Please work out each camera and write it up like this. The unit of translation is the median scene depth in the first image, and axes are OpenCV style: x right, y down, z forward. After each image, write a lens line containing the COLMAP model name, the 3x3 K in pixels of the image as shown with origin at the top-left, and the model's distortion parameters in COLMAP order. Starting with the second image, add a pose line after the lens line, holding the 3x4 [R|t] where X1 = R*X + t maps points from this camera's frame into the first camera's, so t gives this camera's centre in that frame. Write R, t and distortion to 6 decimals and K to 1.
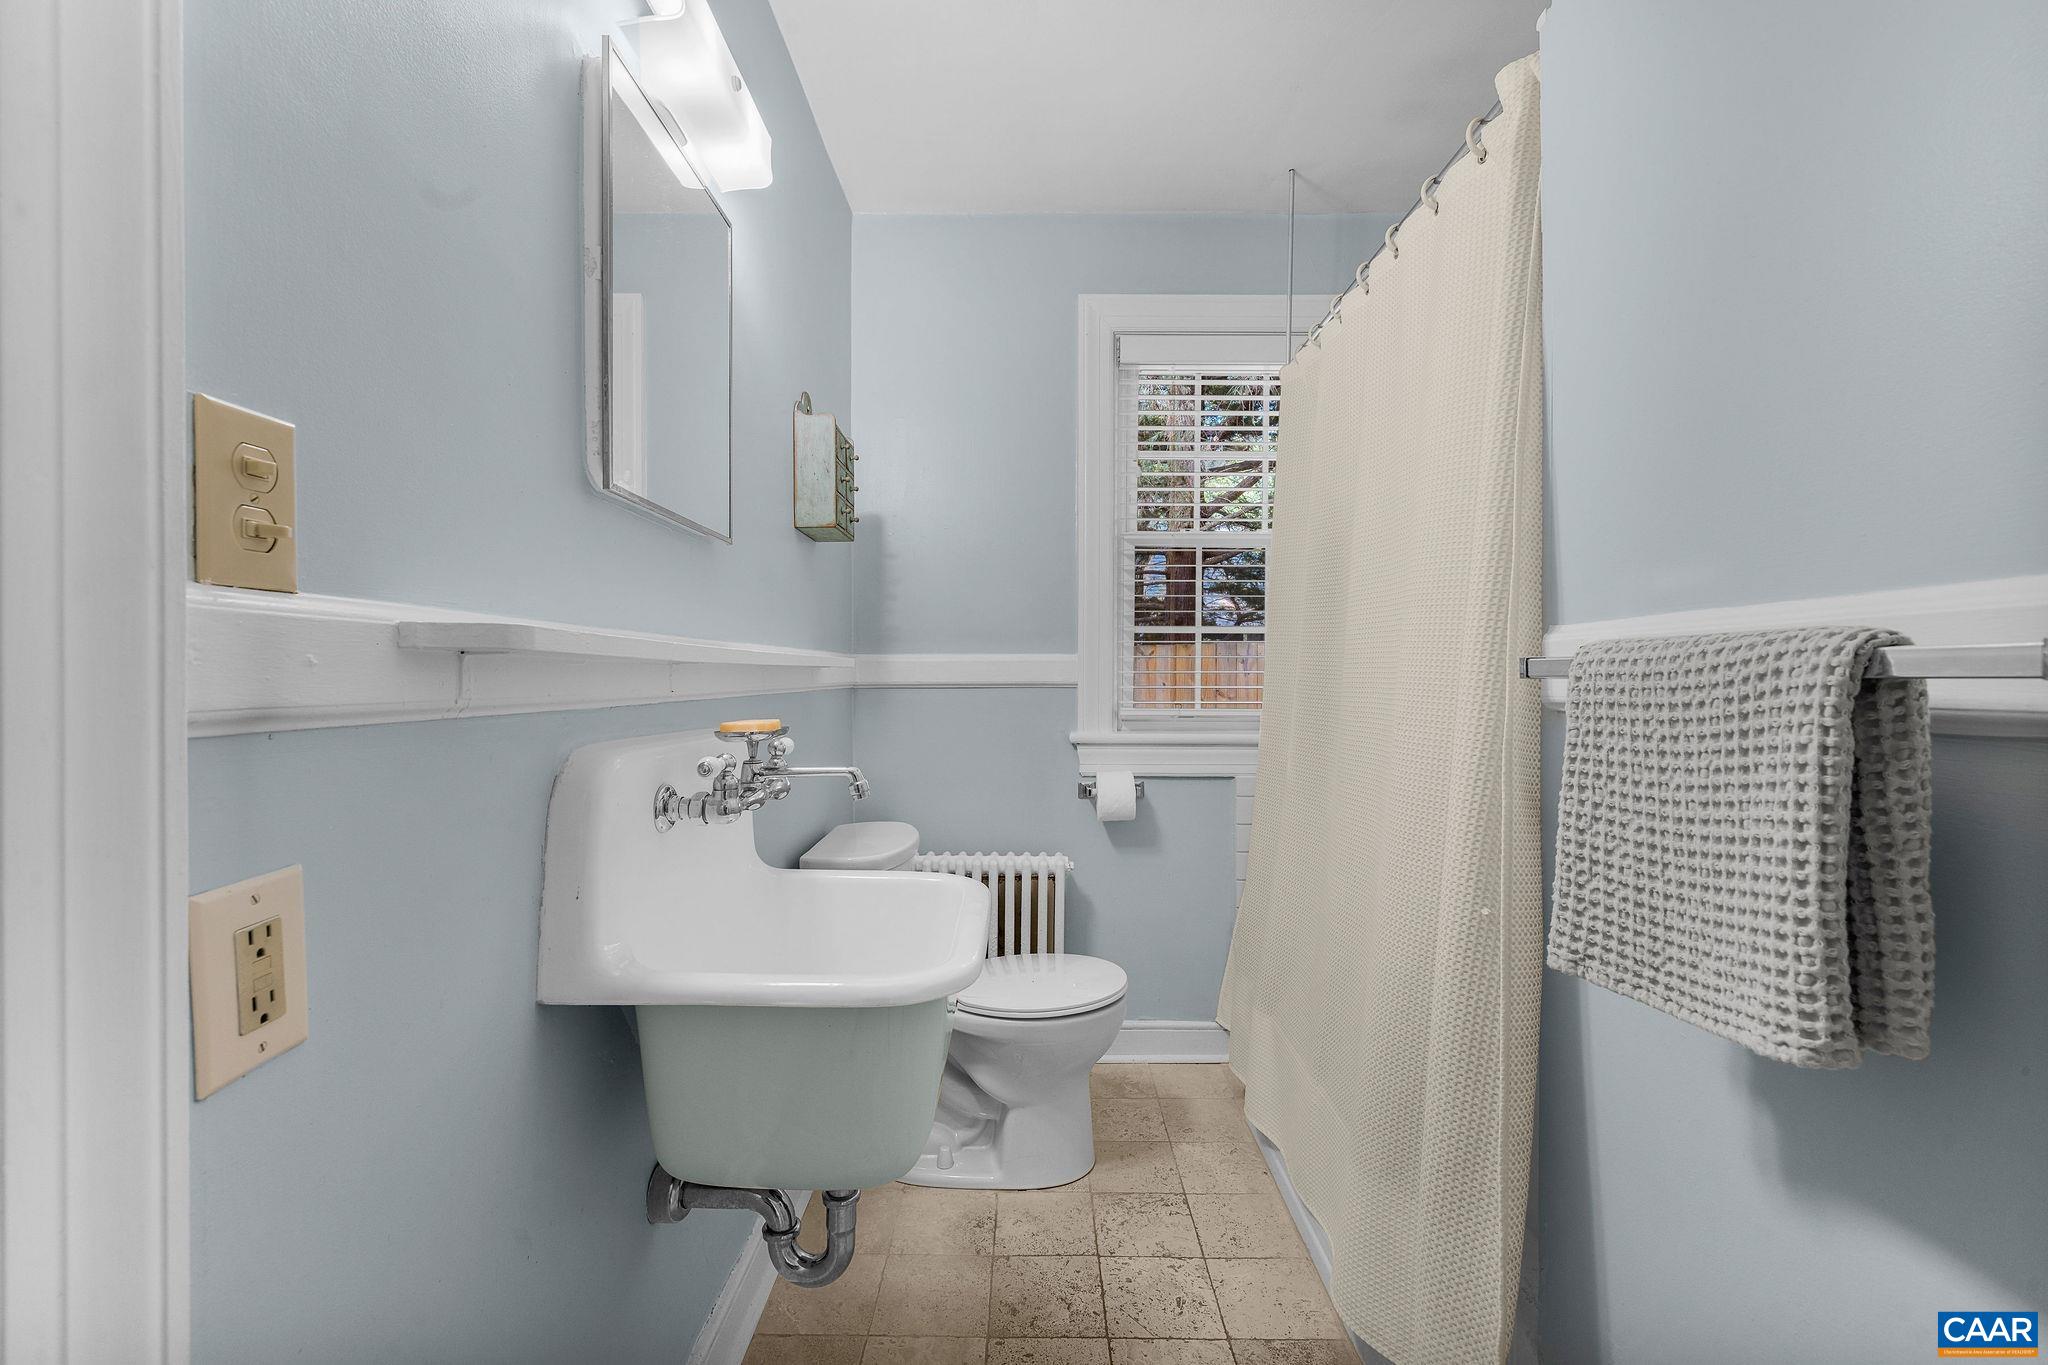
lens RADIAL K [[869.2, 0, 1022.2], [0, 869.2, 682.3], [0, 0, 1]] dist [-0.000514, -0.000090]
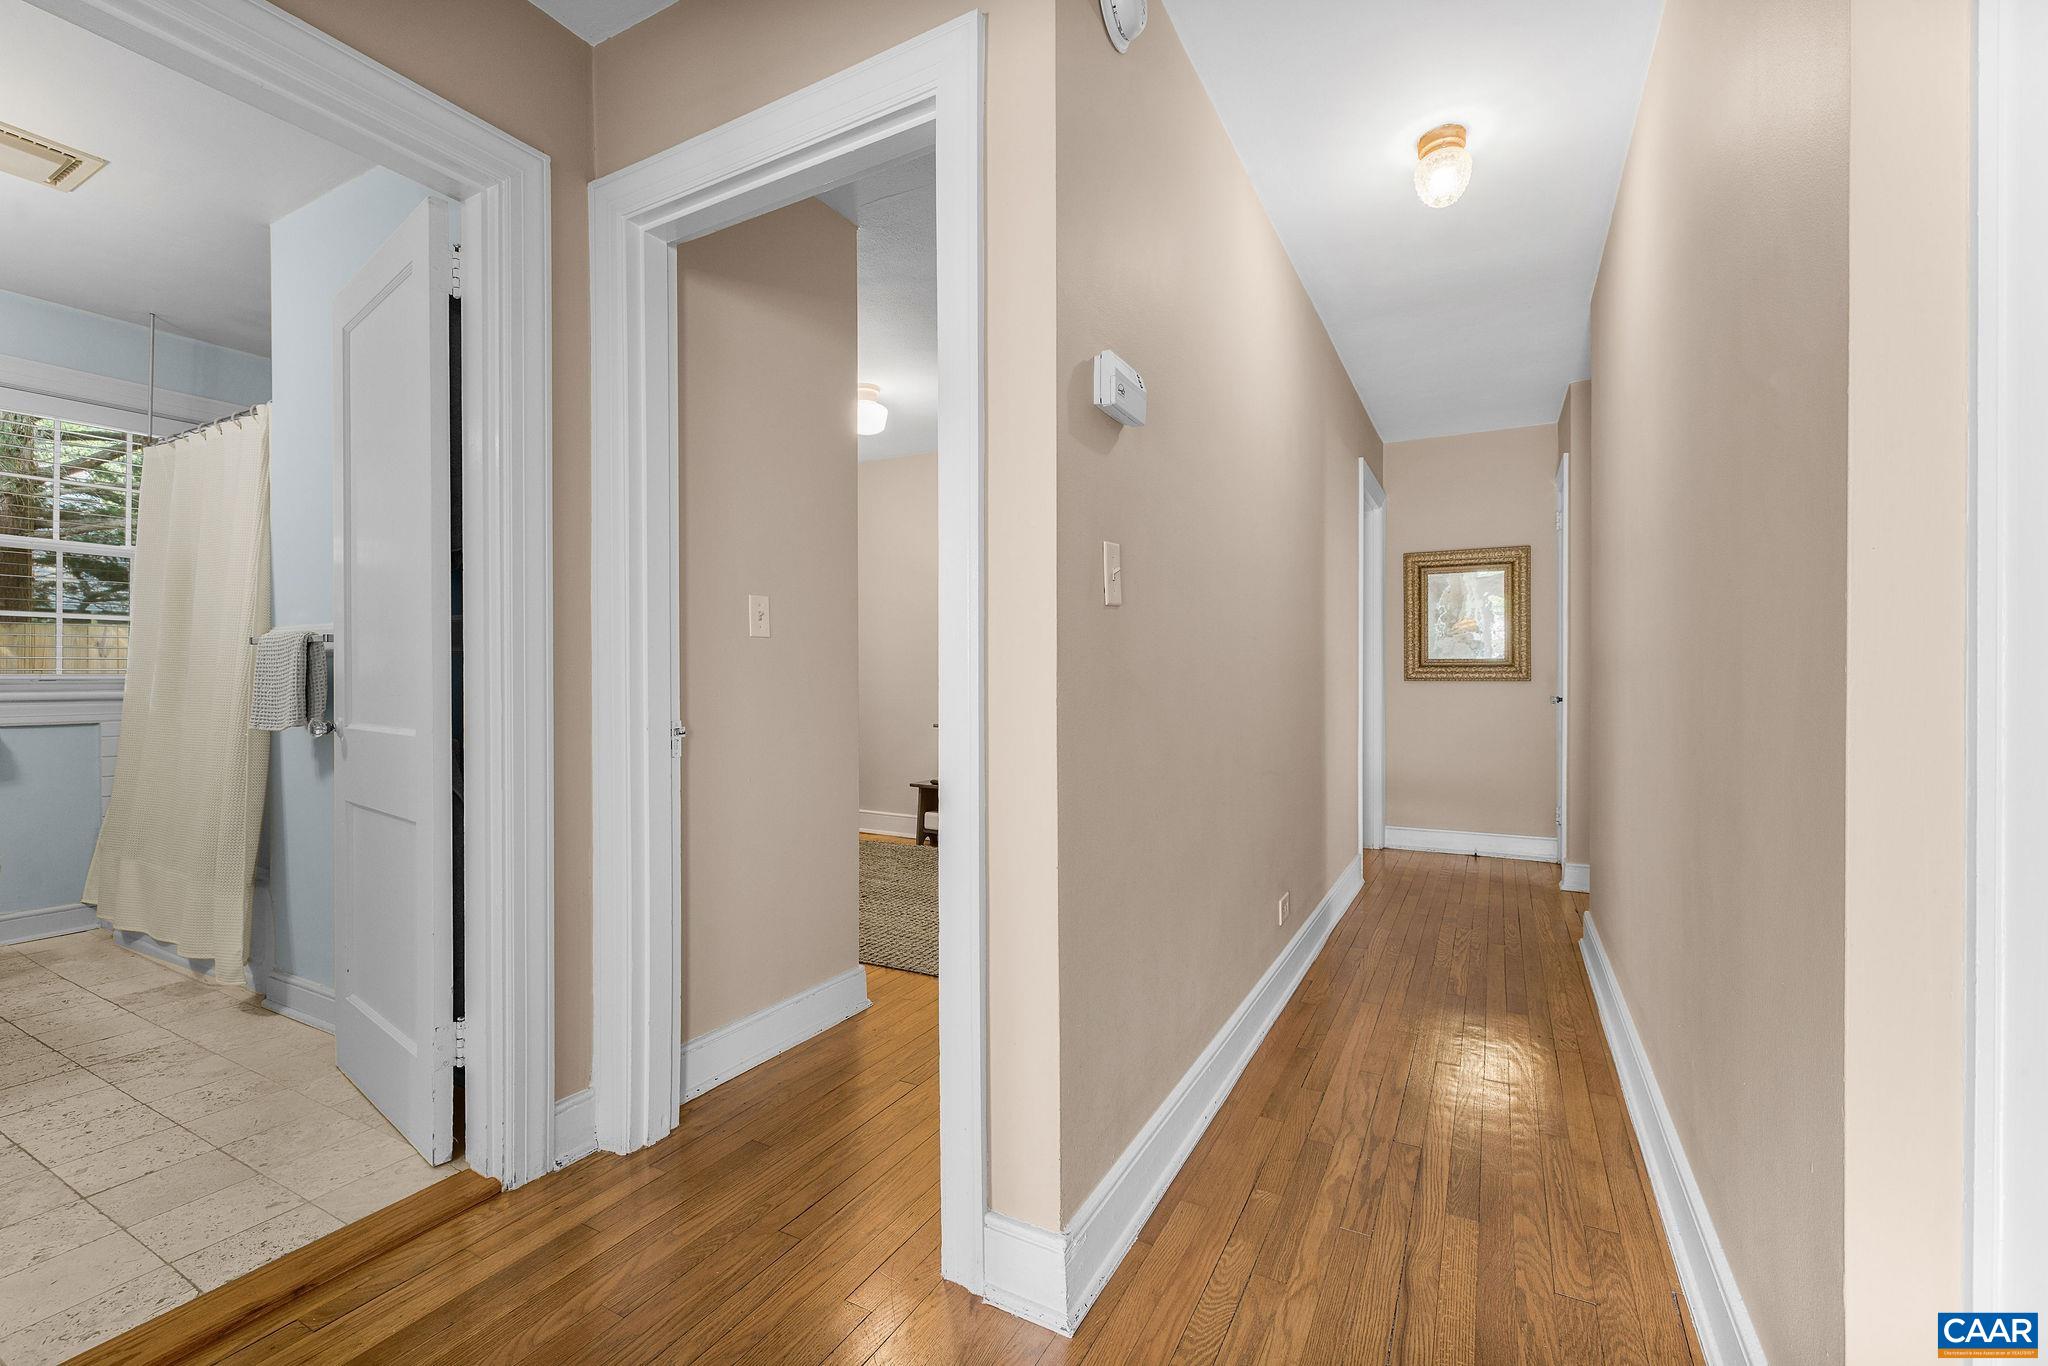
lens RADIAL K [[869.2, 0, 1023.5], [0, 869.2, 679.3], [0, 0, 1]] dist [-0.000514, -0.000090]
pose [[0.478921, -0.003301, 0.877852, -0.256435], [0.005673, 0.999984, 0.000665, 0.044722], [-0.877840, 0.004662, 0.478932, -0.925941]]
